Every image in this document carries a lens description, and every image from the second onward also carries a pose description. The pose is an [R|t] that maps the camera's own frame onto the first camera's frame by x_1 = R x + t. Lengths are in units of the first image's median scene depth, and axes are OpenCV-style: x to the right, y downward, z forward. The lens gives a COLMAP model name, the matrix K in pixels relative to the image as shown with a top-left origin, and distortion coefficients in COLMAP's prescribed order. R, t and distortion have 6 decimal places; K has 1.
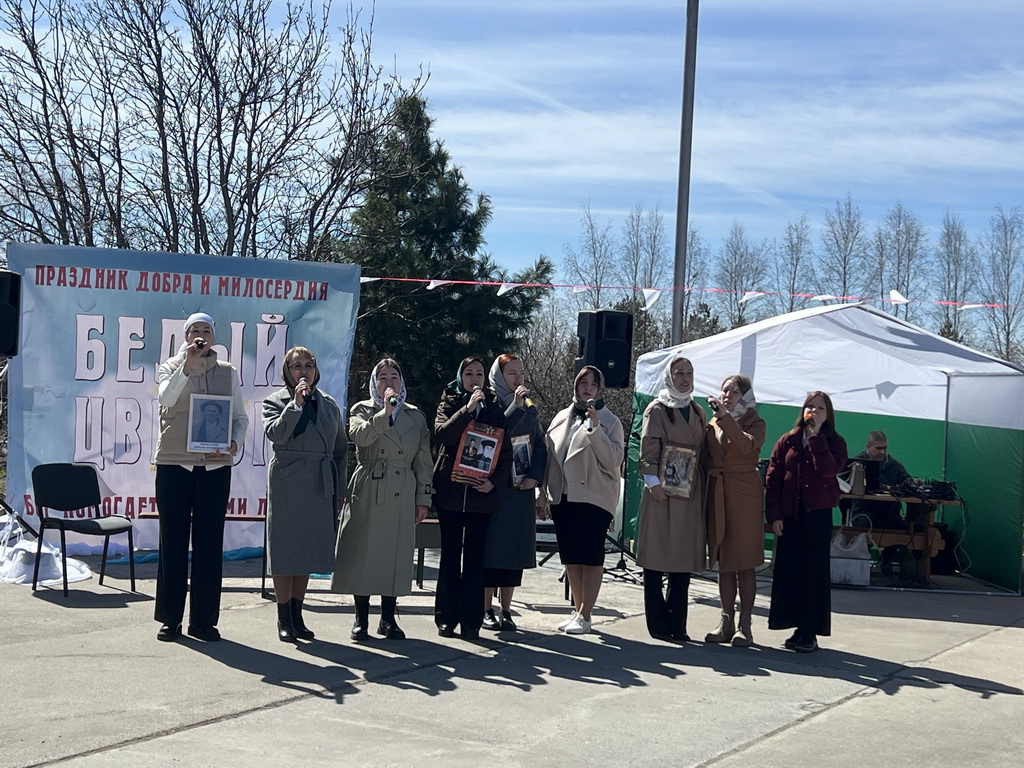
lens RADIAL K [[1674.1, 0, 512.2], [0, 1674.1, 383.0], [0, 0, 1]] dist [-0.149315, 0.000000]
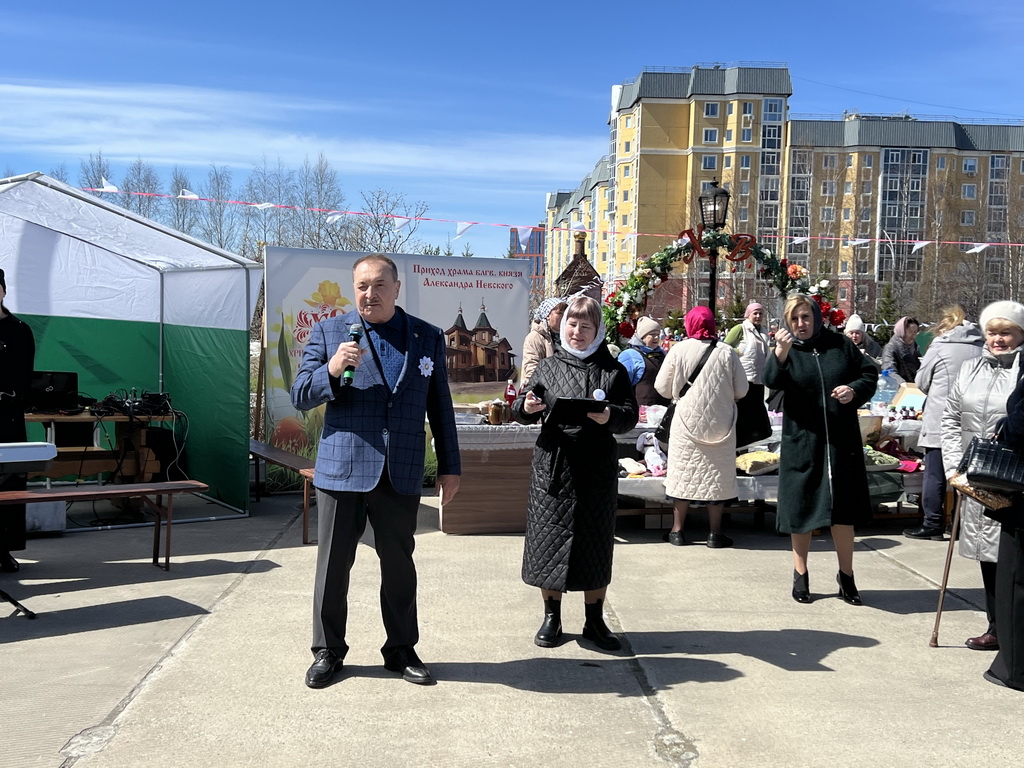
lens RADIAL K [[1105.6, 0, 511.7], [0, 1105.6, 383.6], [0, 0, 1]] dist [-0.117945, 0.000000]
pose [[0.853162, -0.049527, 0.519290, 0.123598], [0.008045, 0.996613, 0.081835, 0.009350], [-0.521584, -0.065641, 0.850671, 0.418980]]
